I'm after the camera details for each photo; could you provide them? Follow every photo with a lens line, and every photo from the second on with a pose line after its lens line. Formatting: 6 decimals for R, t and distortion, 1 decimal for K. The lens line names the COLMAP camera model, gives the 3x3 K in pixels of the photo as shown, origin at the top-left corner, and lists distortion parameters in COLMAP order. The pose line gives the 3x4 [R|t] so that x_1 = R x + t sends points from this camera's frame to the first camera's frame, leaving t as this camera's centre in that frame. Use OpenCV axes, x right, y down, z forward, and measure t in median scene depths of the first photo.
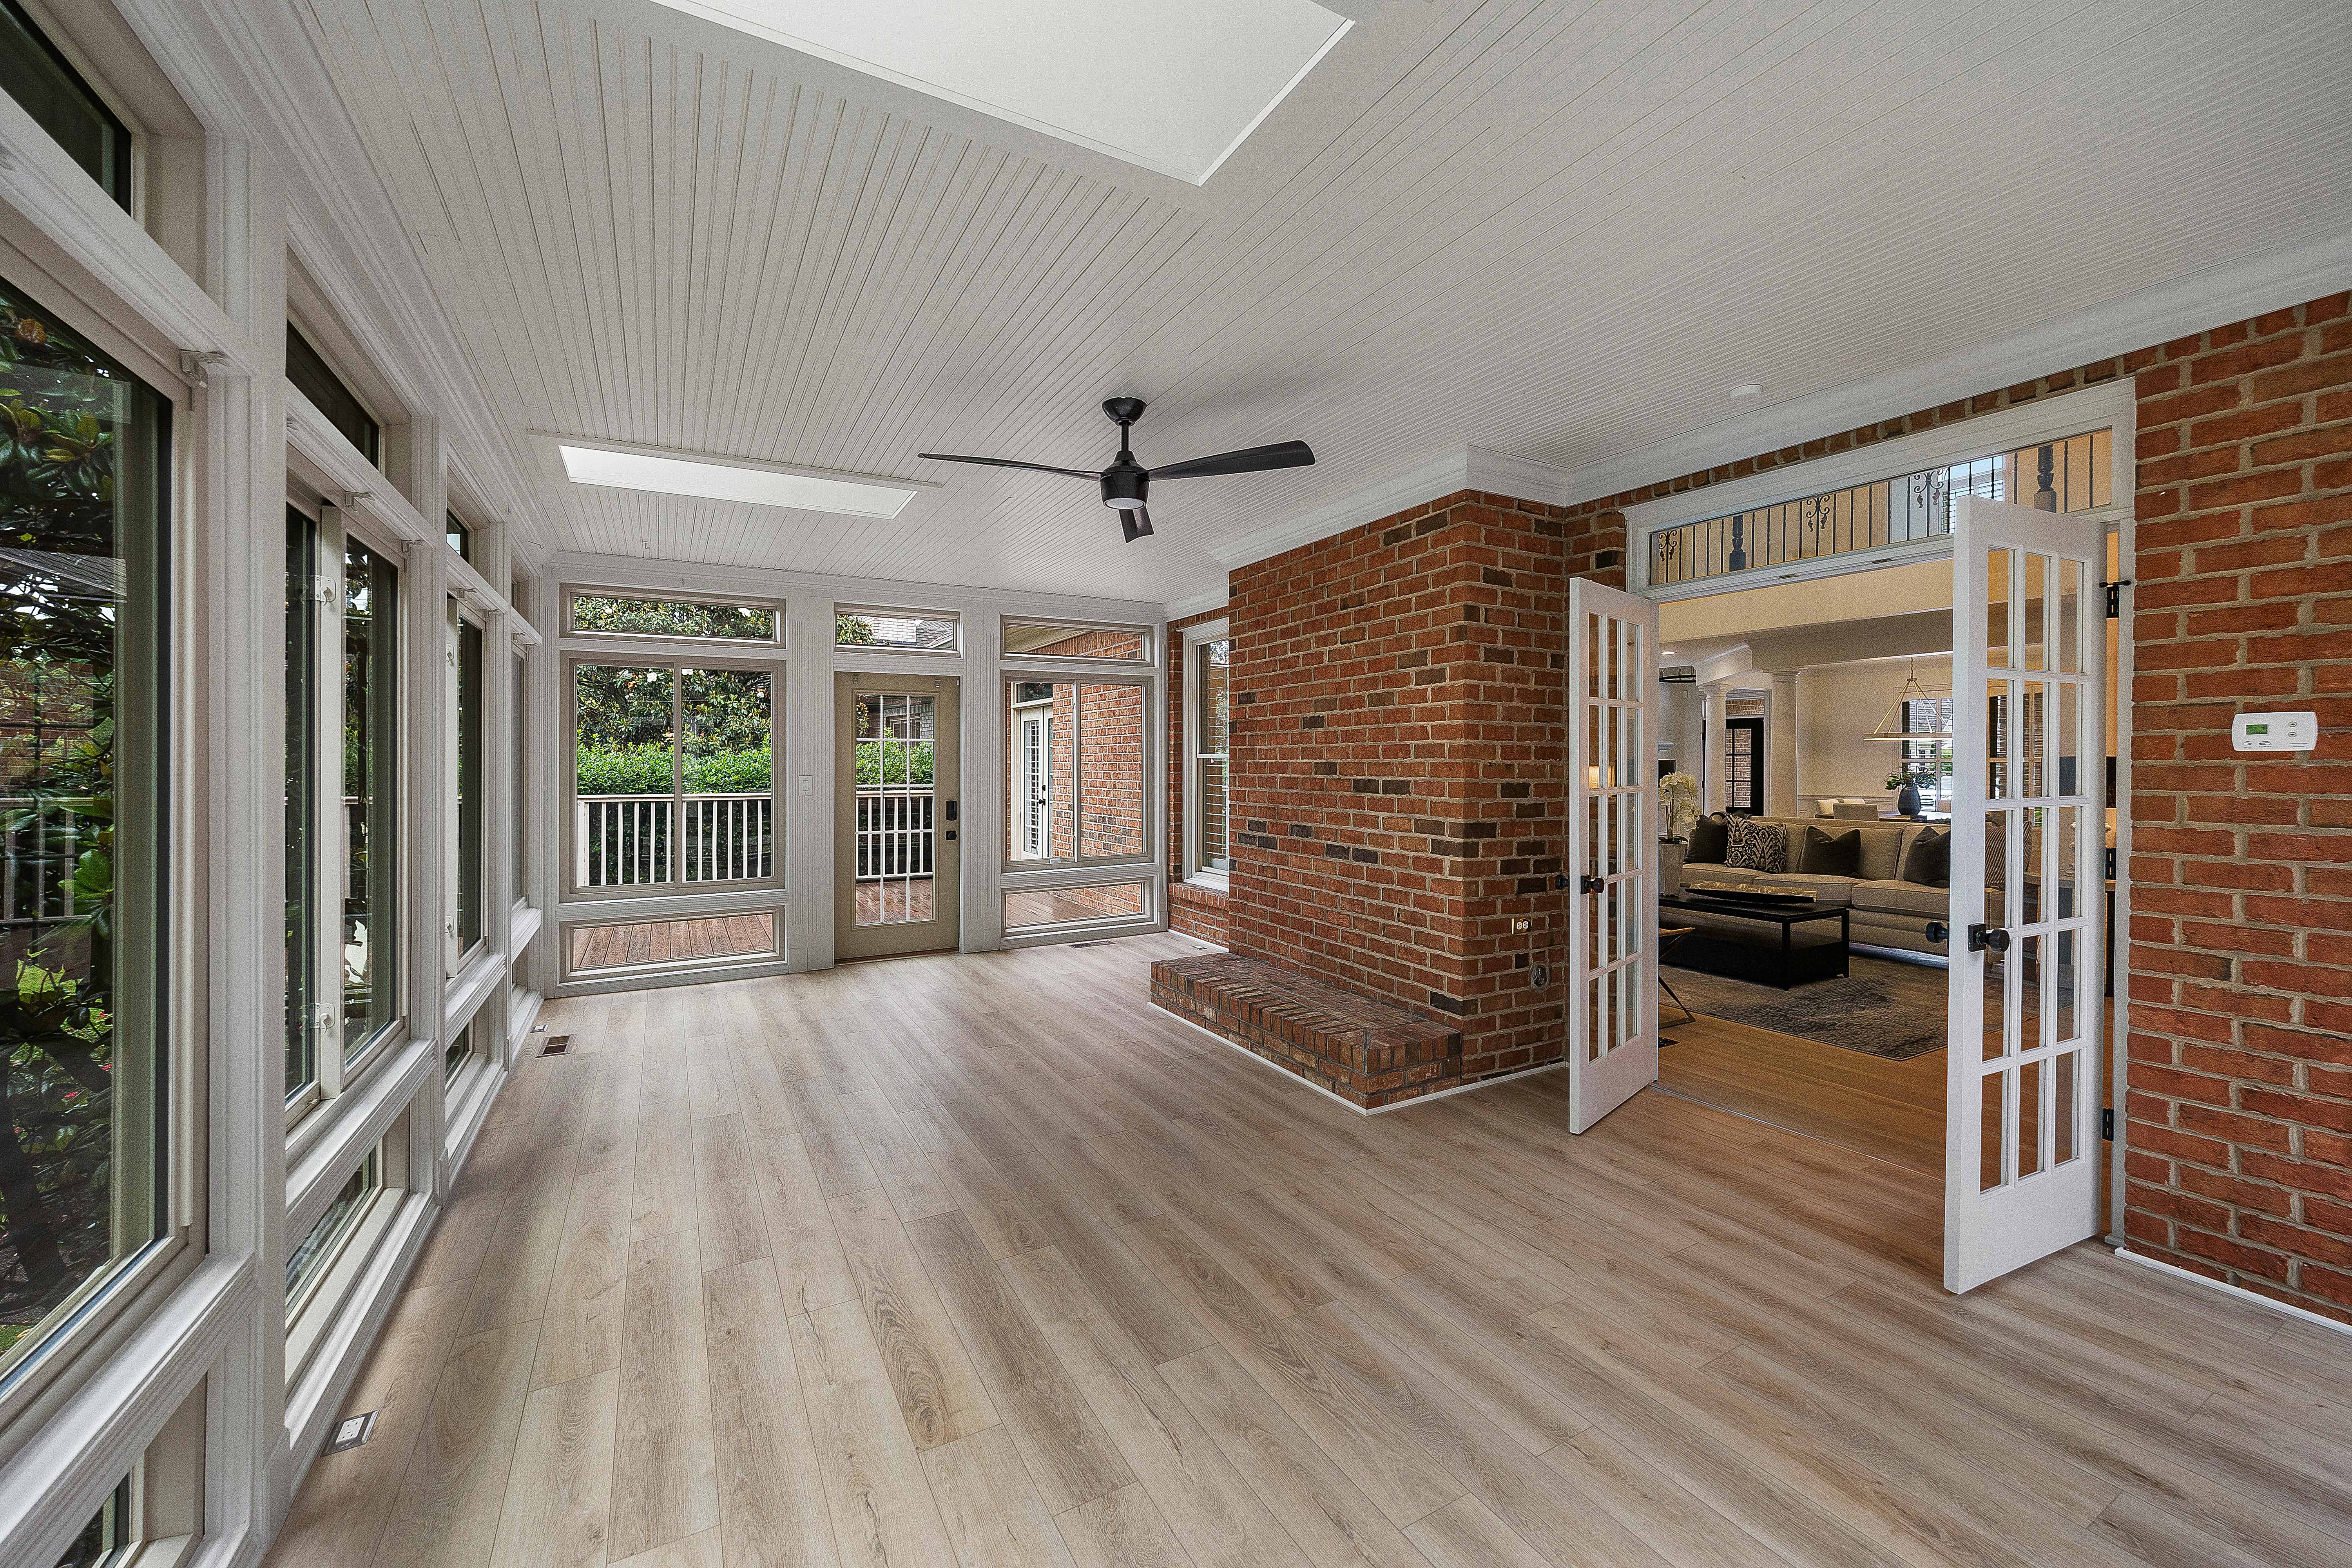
lens RADIAL K [[947.1, 0, 1164.4], [0, 947.1, 770.5], [0, 0, 1]] dist [-0.000407, -0.000150]
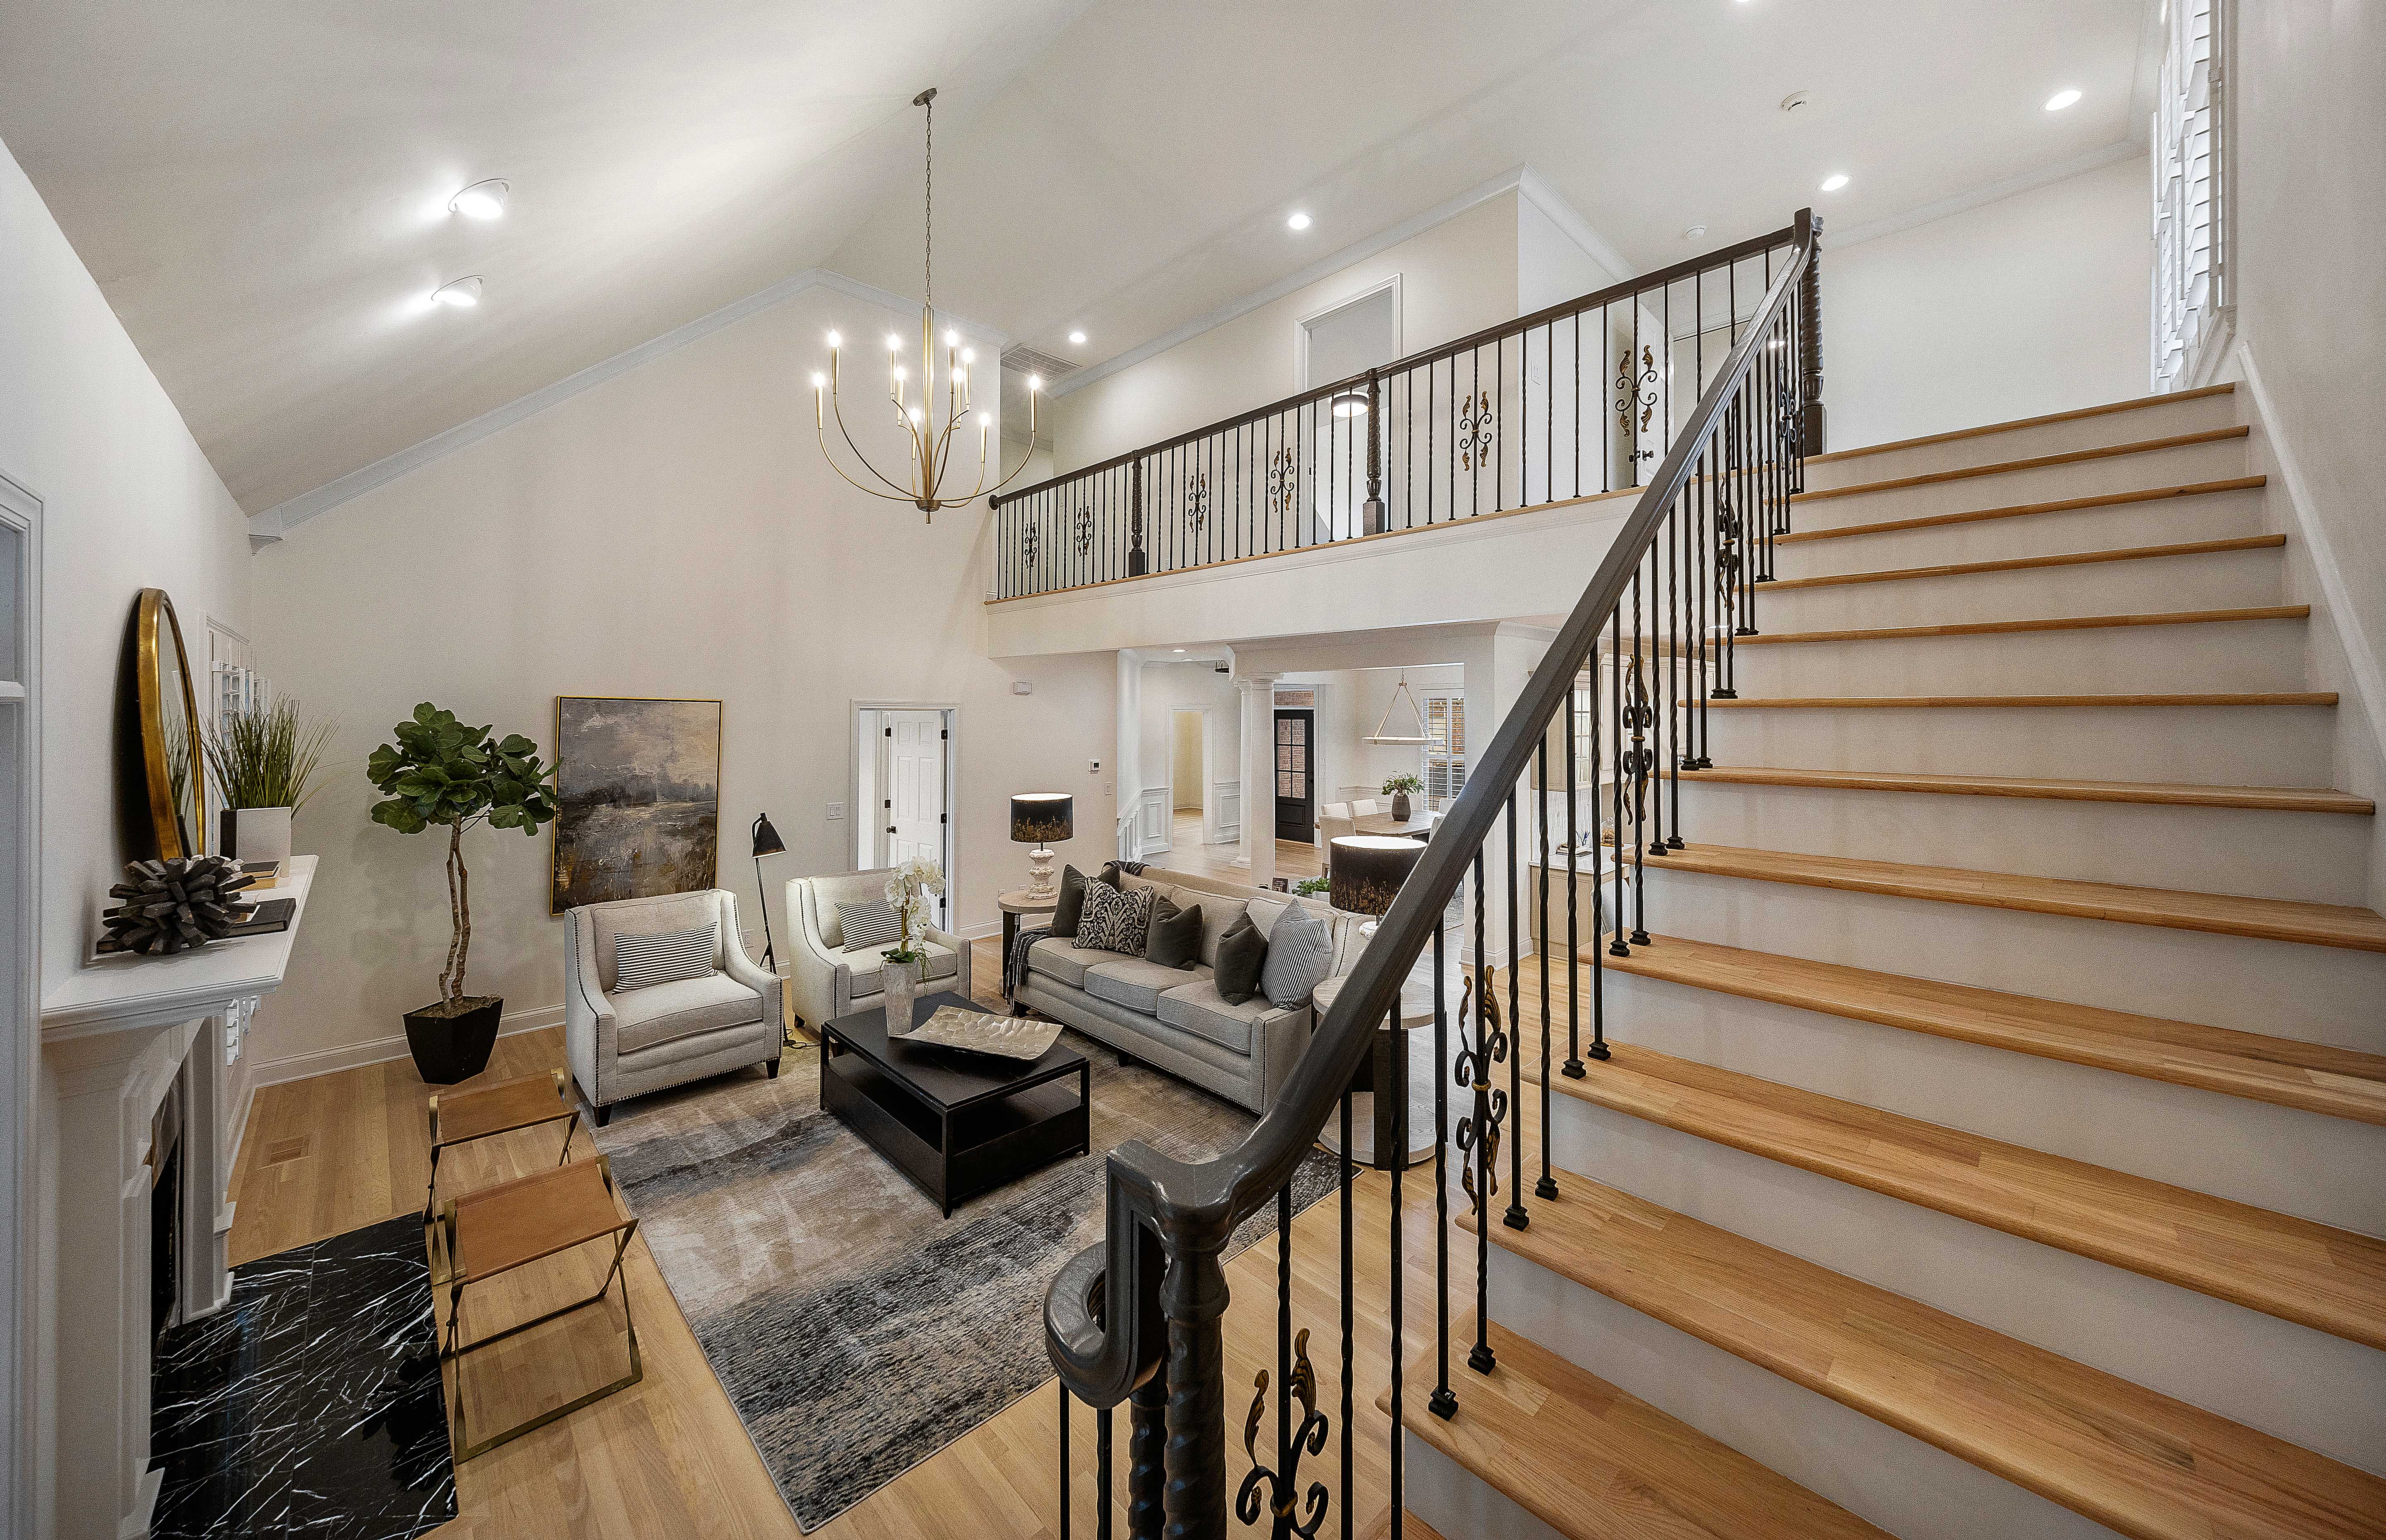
lens RADIAL K [[858.0, 0, 1196.4], [0, 858.0, 712.3], [0, 0, 1]] dist [-0.013314, 0.000739]
pose [[0.964813, -0.001644, 0.262931, 0.452431], [0.002483, 0.999993, -0.002859, -0.084479], [-0.262925, 0.003411, 0.964810, 0.247574]]
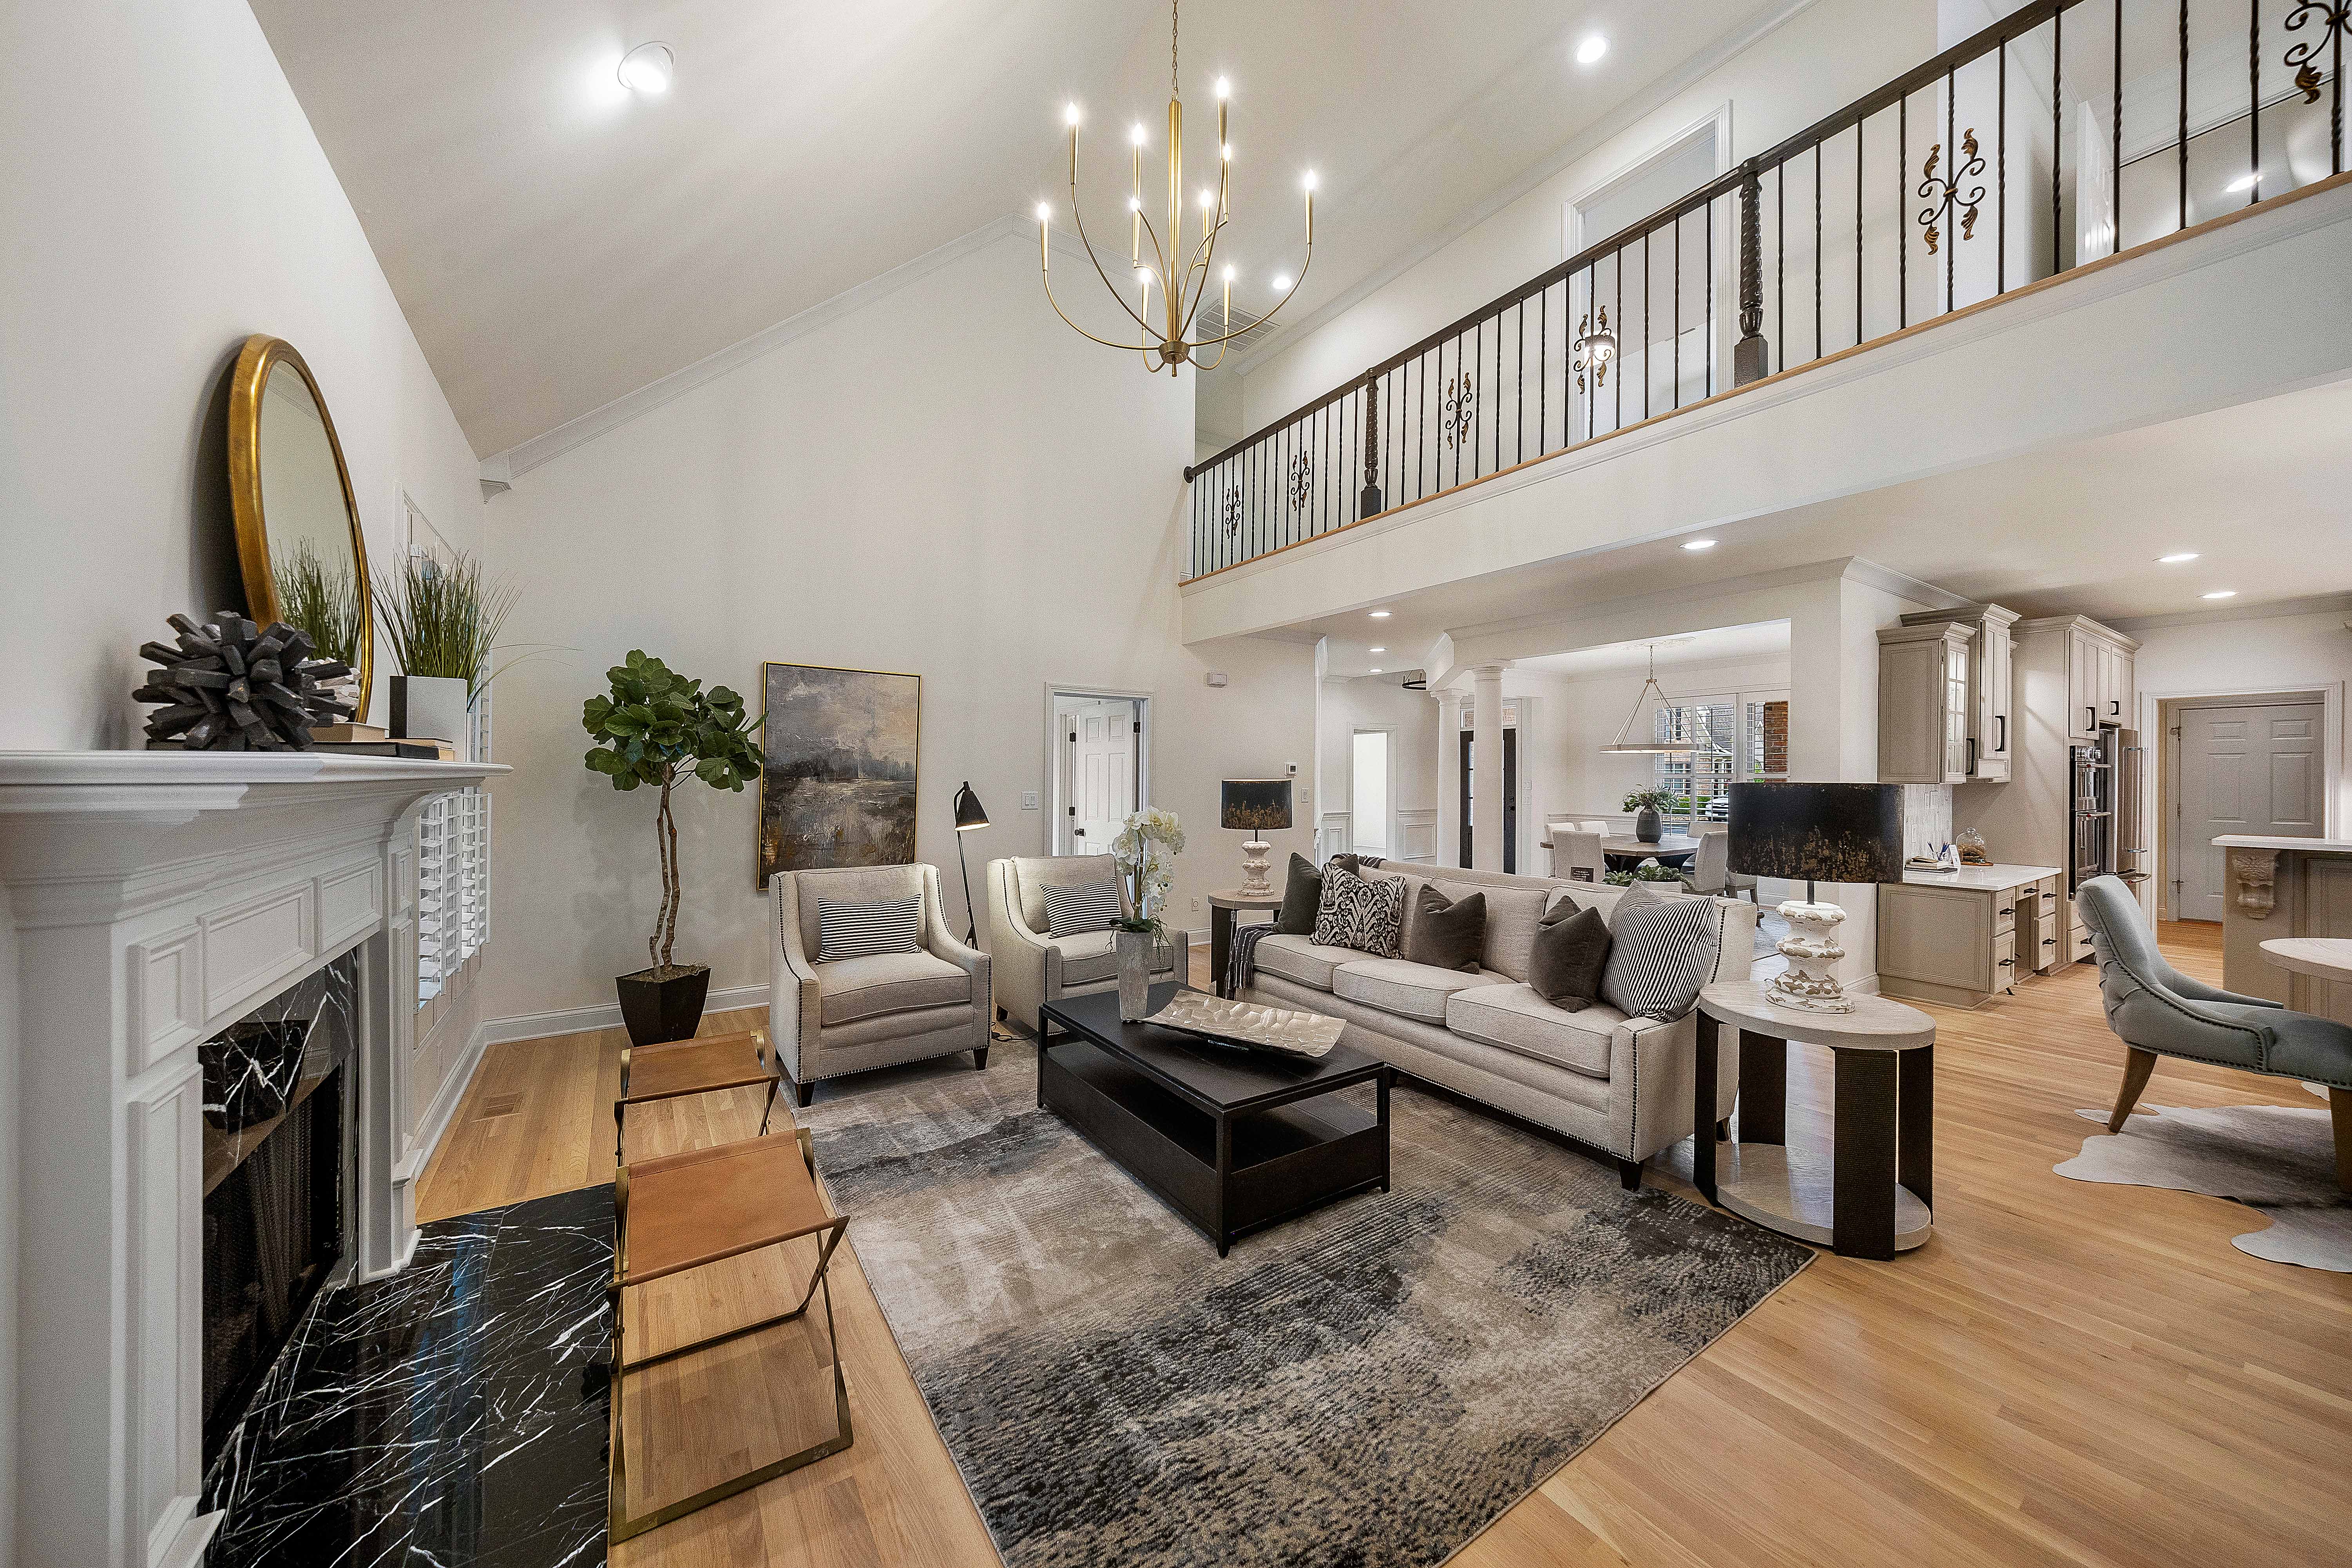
lens RADIAL K [[825.0, 0, 1157.8], [0, 825.0, 780.5], [0, 0, 1]] dist [-0.000356, -0.001734]
pose [[0.998187, -0.002232, 0.060148, 0.403502], [0.002116, 0.999996, 0.001986, -0.012747], [-0.060153, -0.001855, 0.998187, 0.385302]]
